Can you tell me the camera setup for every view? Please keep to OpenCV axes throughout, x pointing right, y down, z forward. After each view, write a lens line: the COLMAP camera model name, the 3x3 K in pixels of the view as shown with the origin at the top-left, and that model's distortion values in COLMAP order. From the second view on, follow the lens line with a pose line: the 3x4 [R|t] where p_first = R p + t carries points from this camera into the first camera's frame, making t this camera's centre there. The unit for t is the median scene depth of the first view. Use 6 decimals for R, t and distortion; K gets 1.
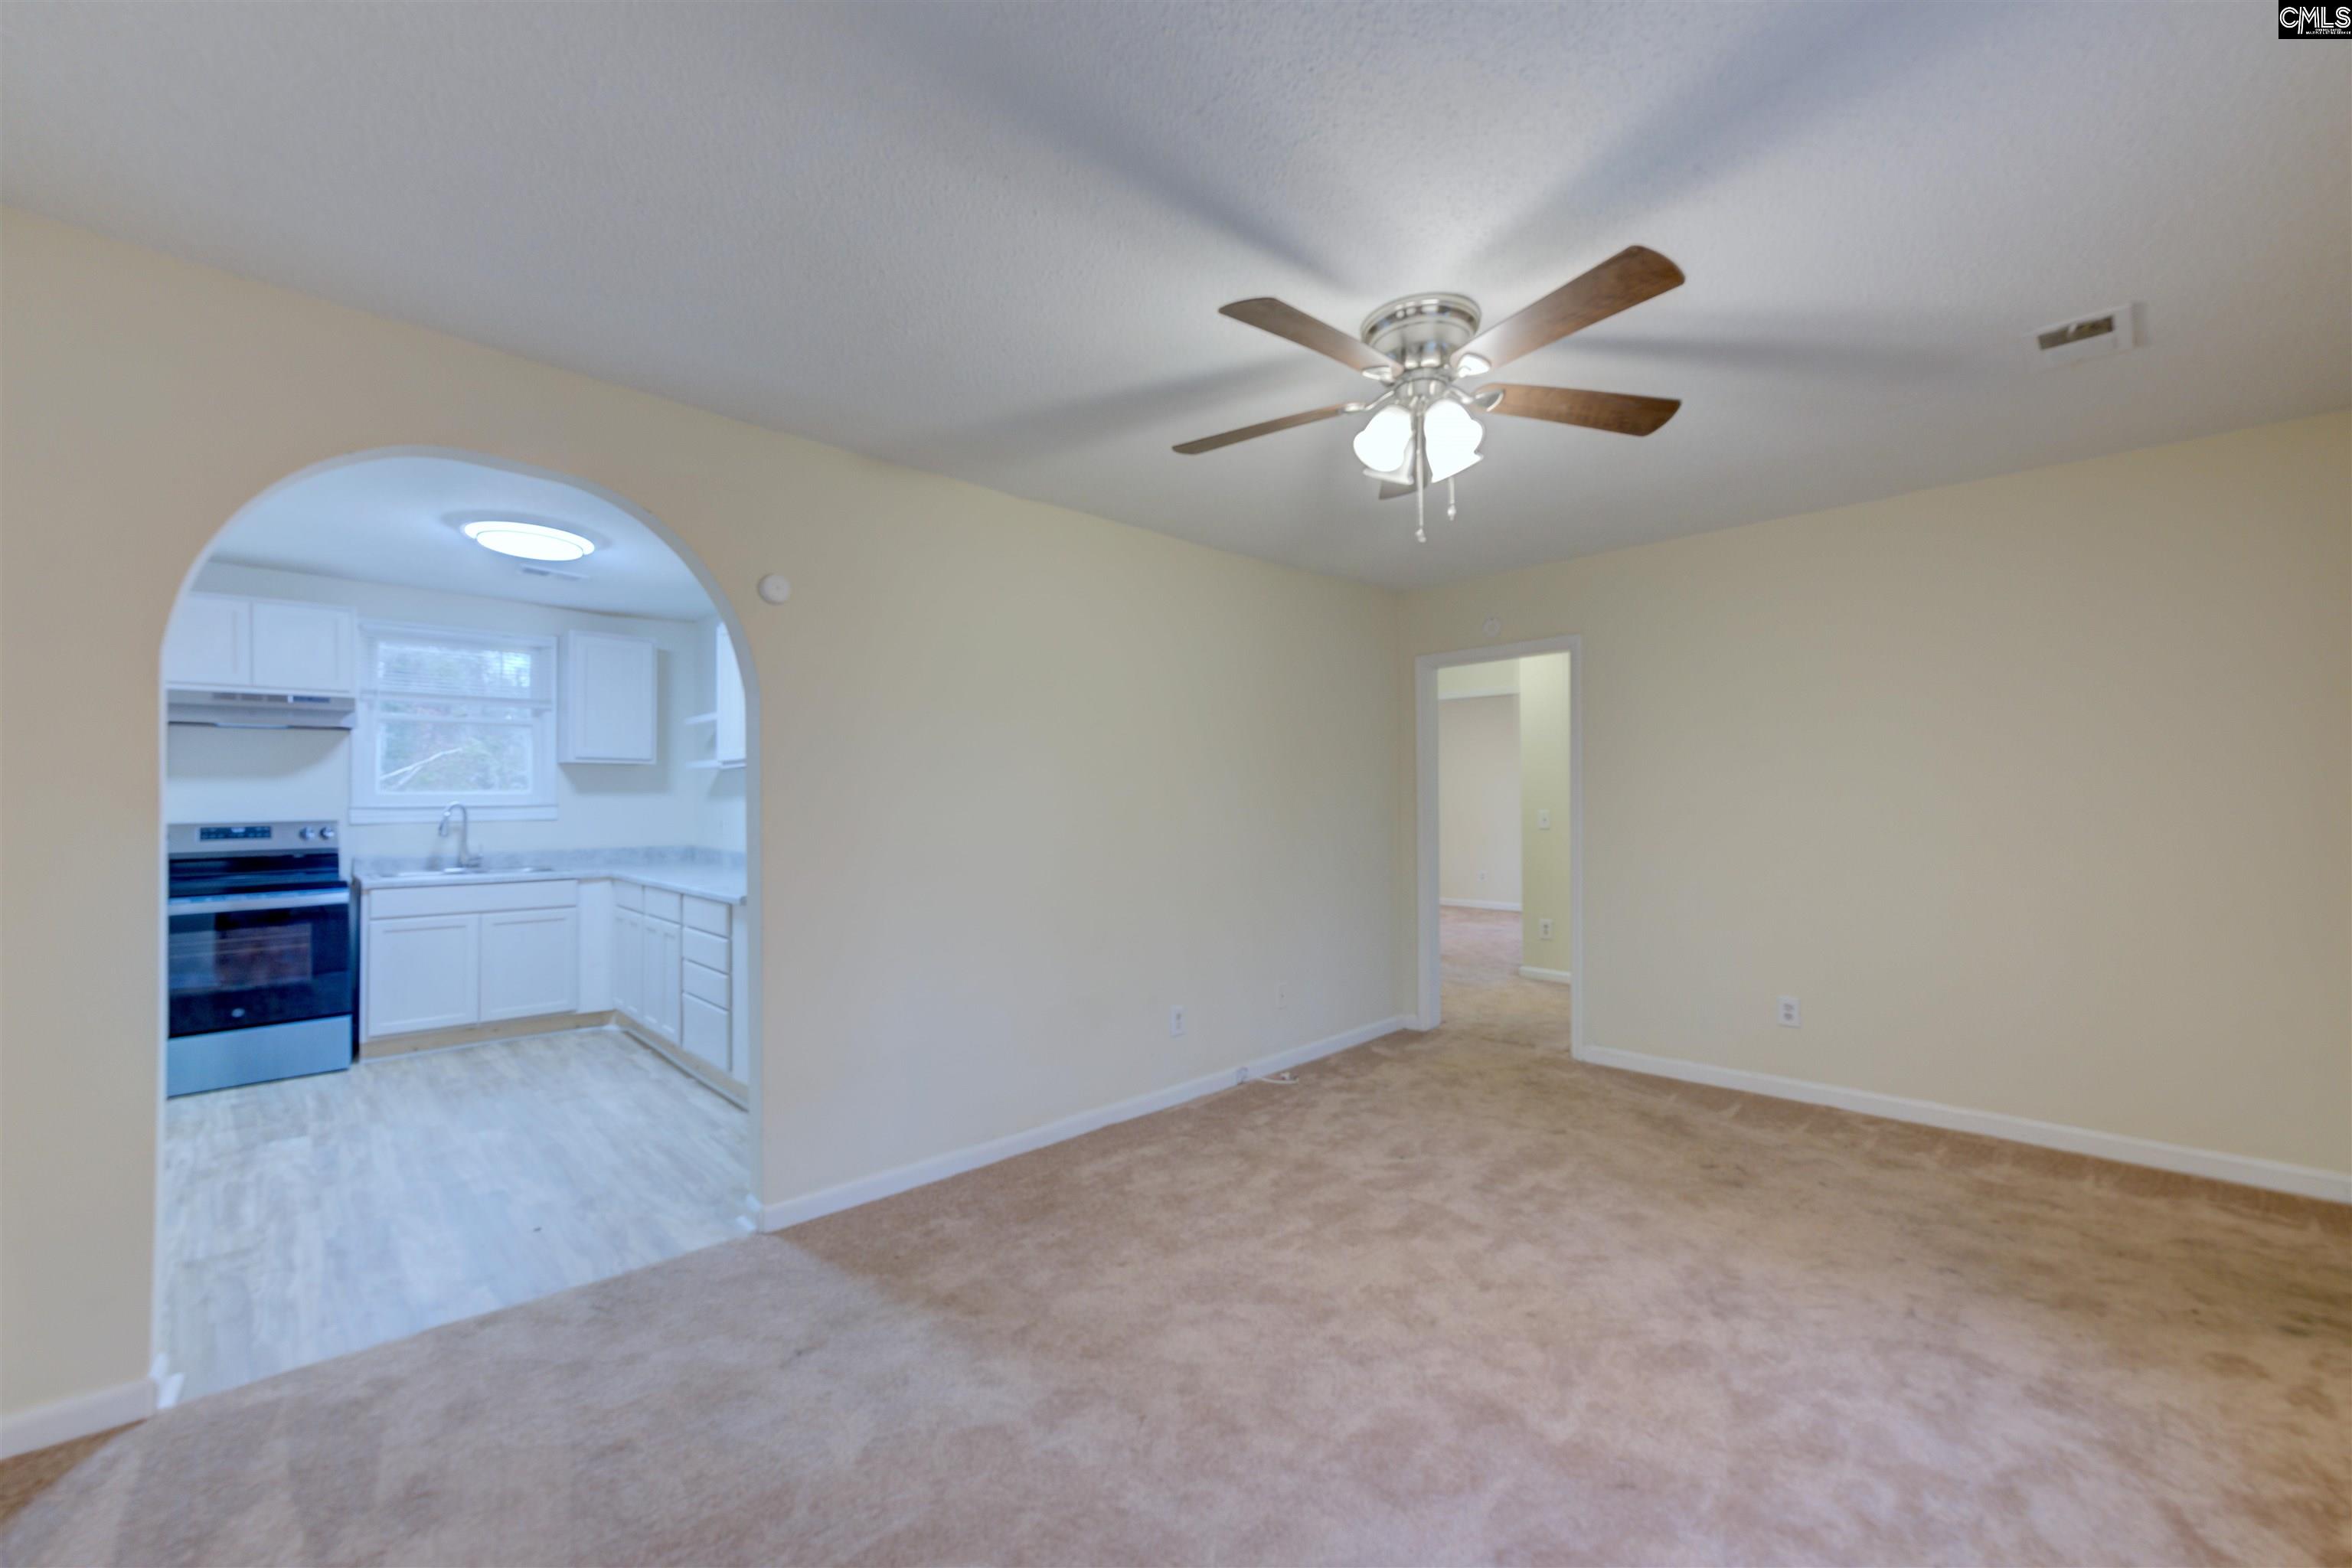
lens RADIAL K [[933.8, 0, 1178.8], [0, 933.8, 793.0], [0, 0, 1]] dist [0.001175, 0.000434]
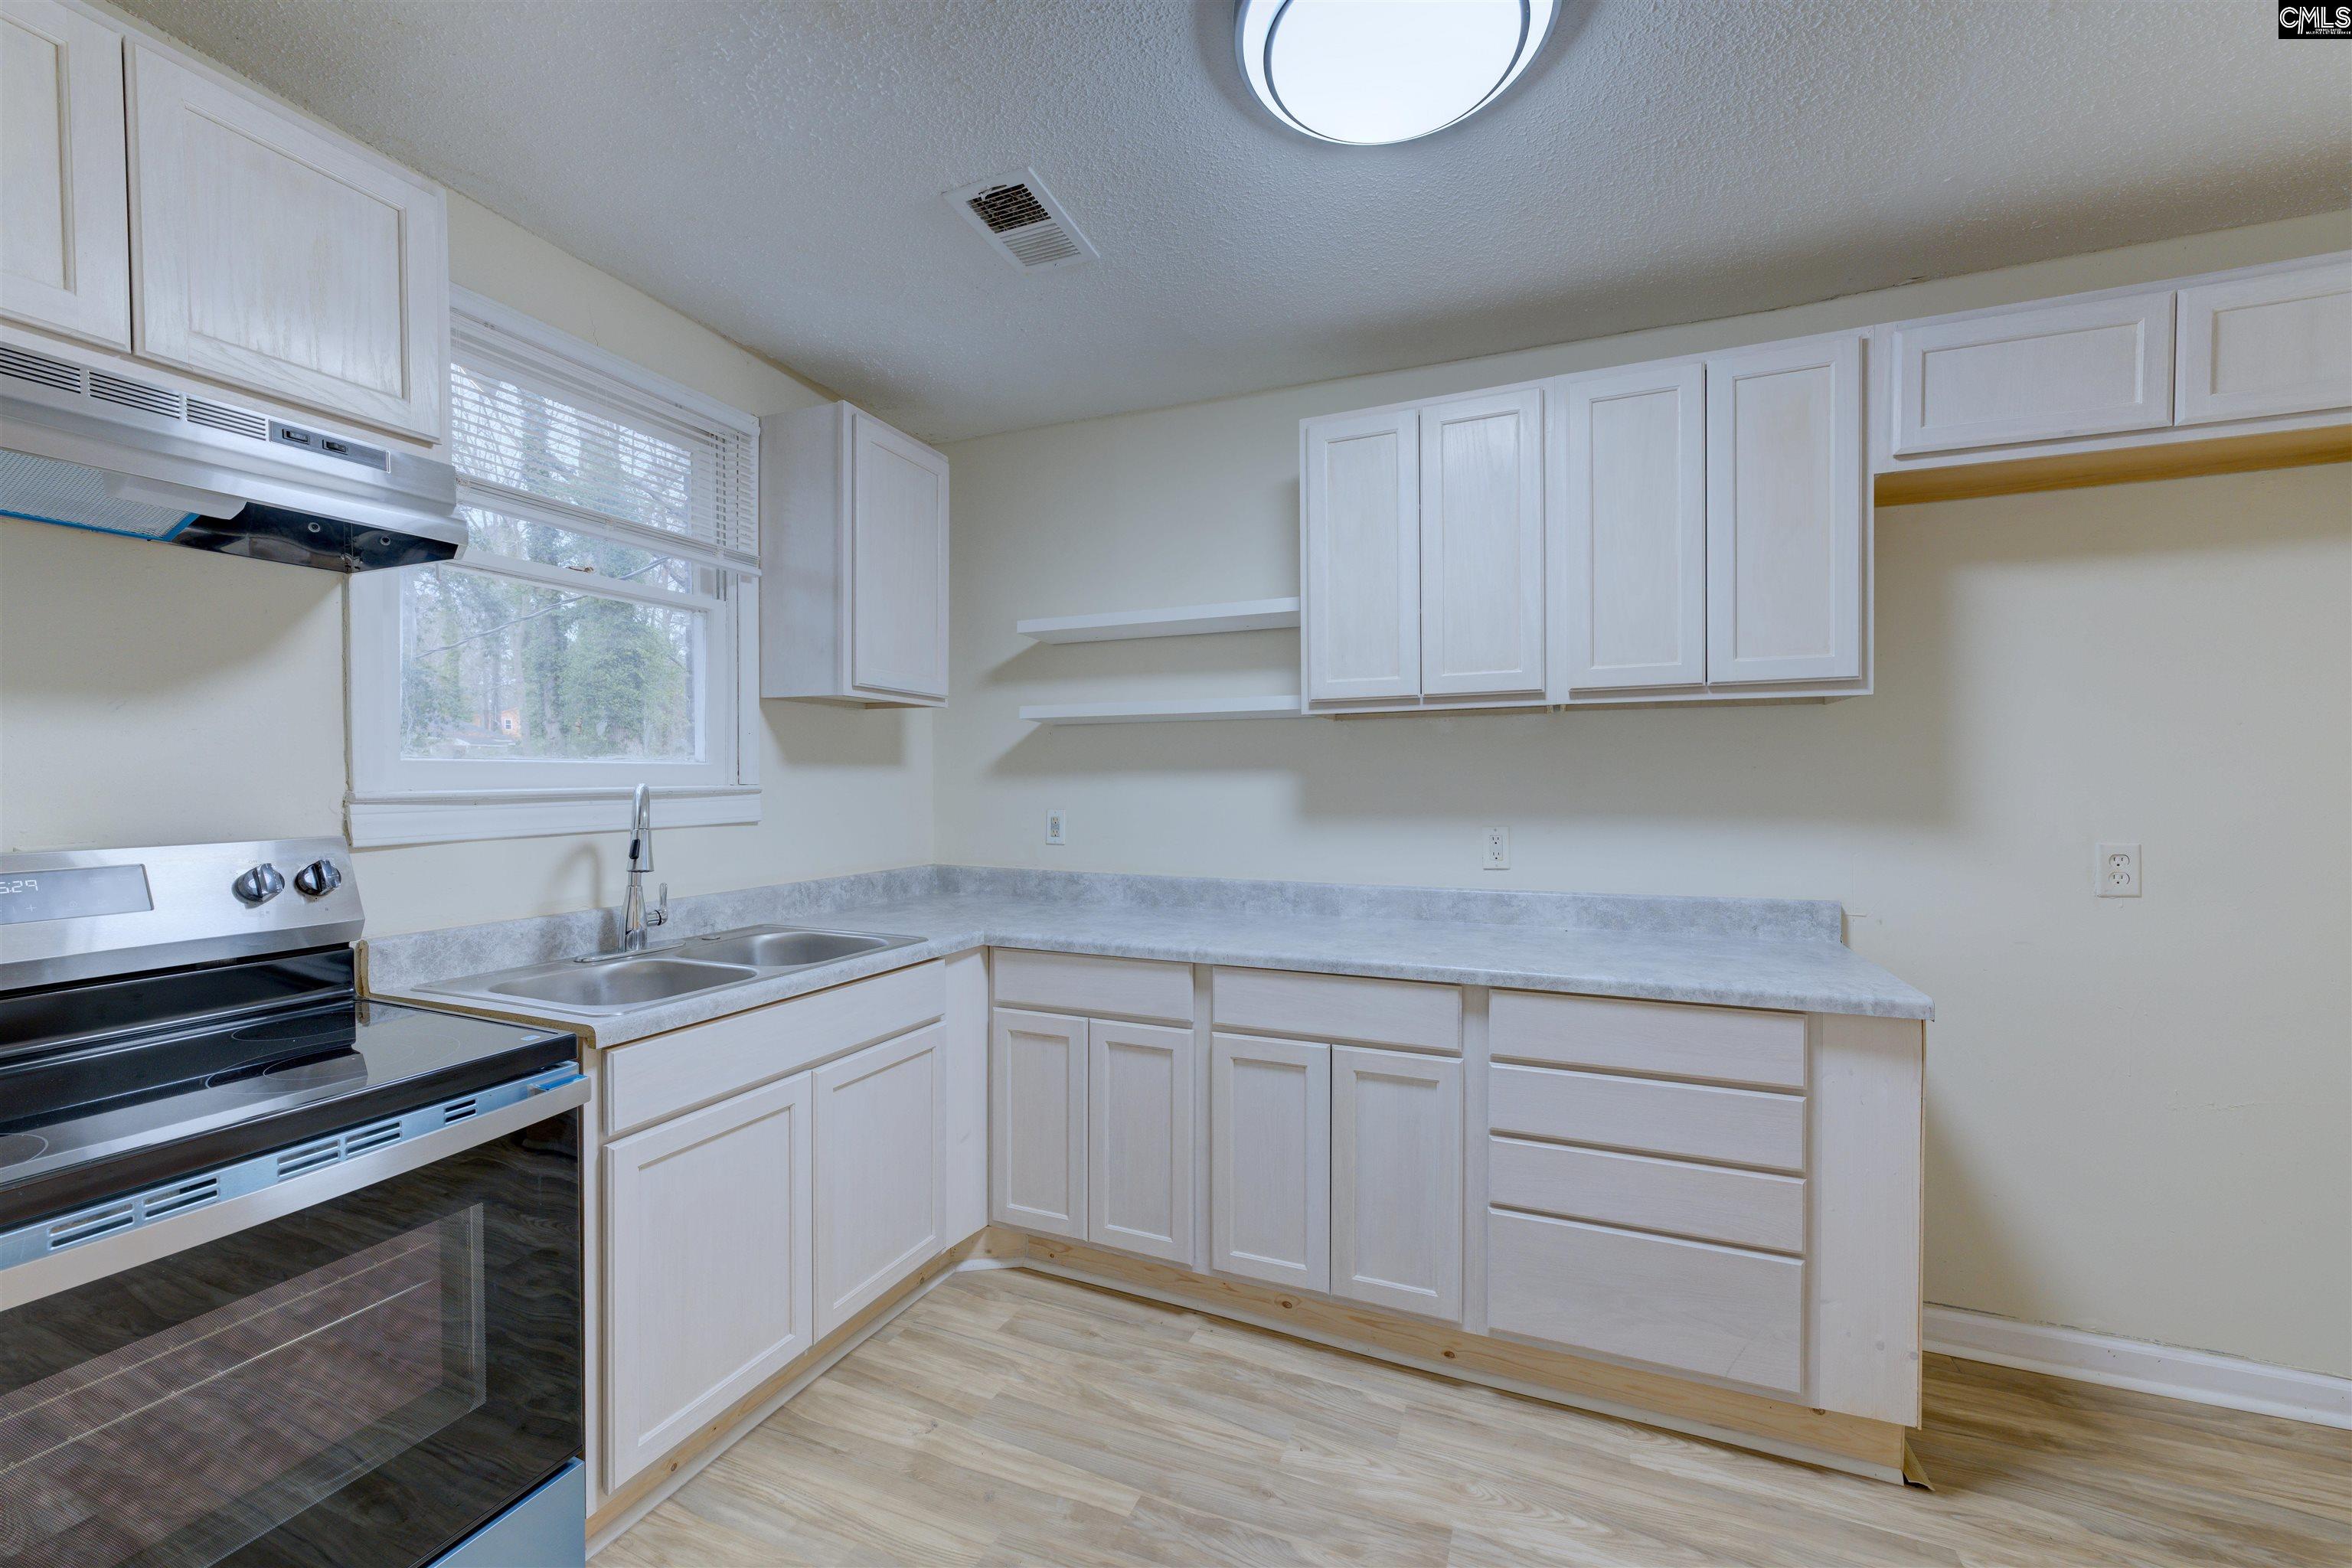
lens RADIAL K [[921.8, 0, 1169.1], [0, 921.8, 792.3], [0, 0, 1]] dist [-0.002487, 0.000374]
pose [[0.924203, -0.004866, 0.381870, -0.771556], [-0.001791, 0.999853, 0.017074, 0.006979], [-0.381897, -0.016464, 0.924058, 0.601537]]
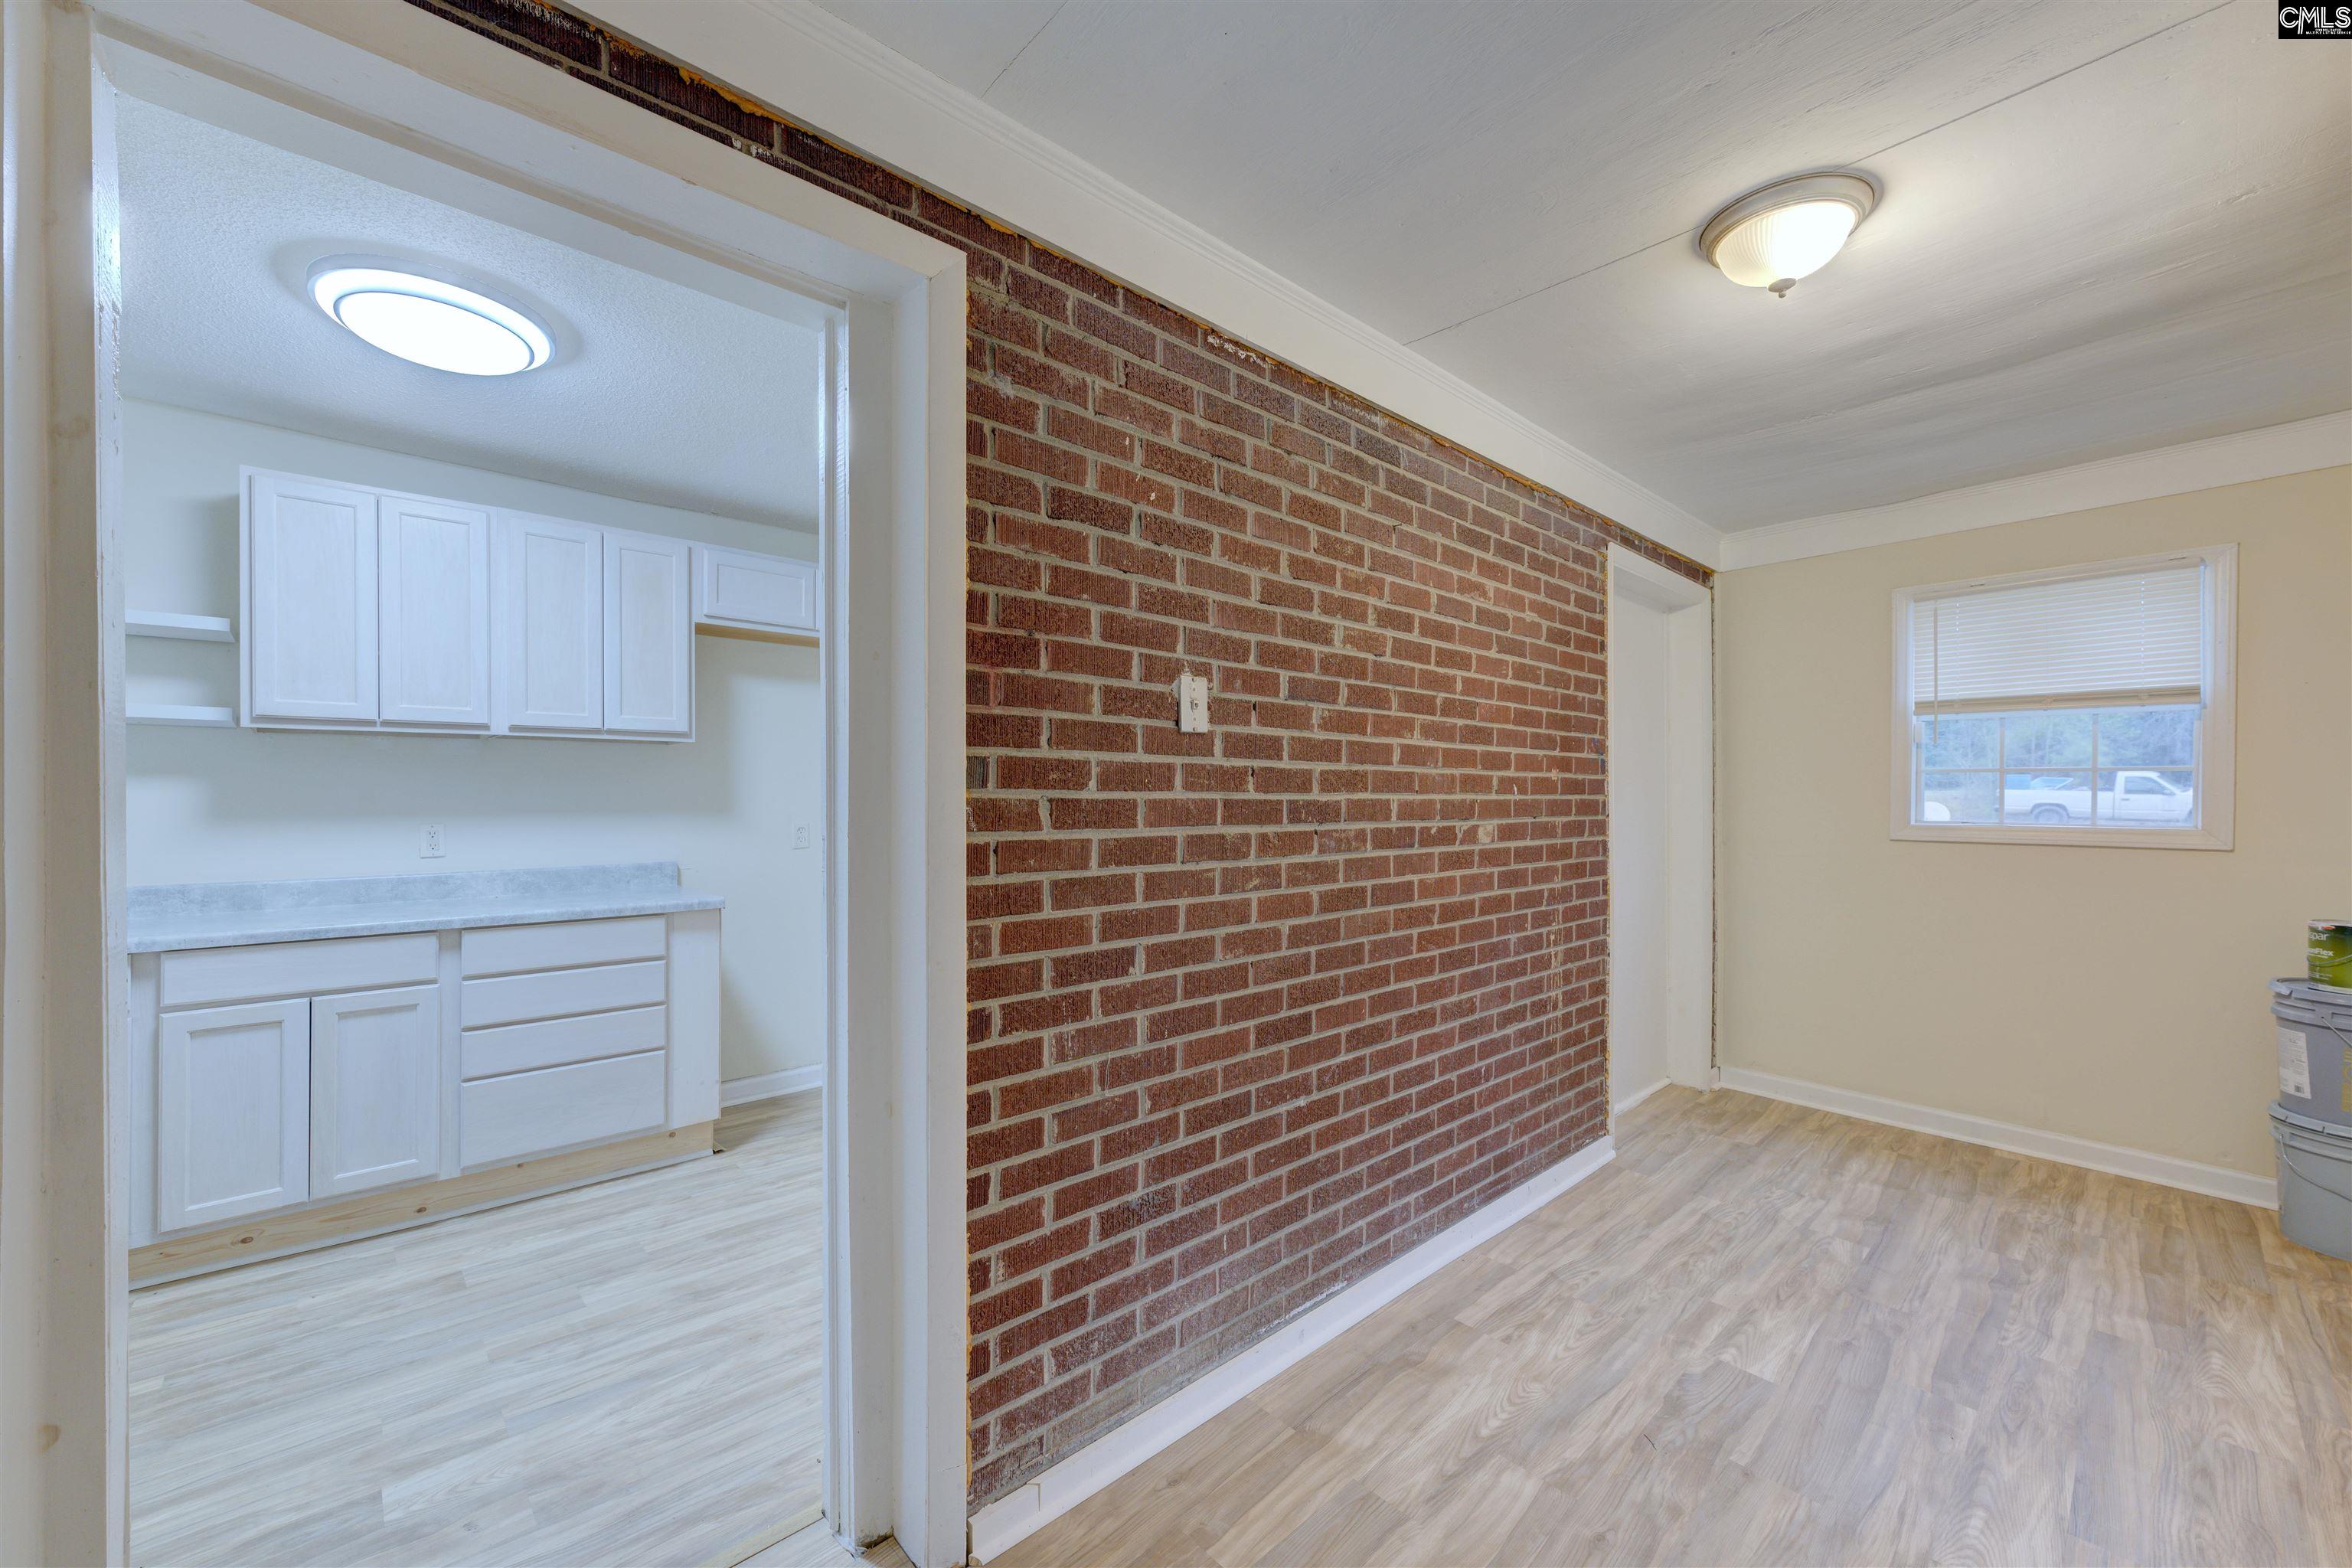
lens RADIAL K [[921.8, 0, 1169.1], [0, 921.8, 792.3], [0, 0, 1]] dist [-0.002487, 0.000374]
pose [[0.032742, 0.008993, 0.999423, -1.056265], [-0.004049, 0.999953, -0.008865, 0.015683], [-0.999456, -0.003756, 0.032777, 0.453565]]
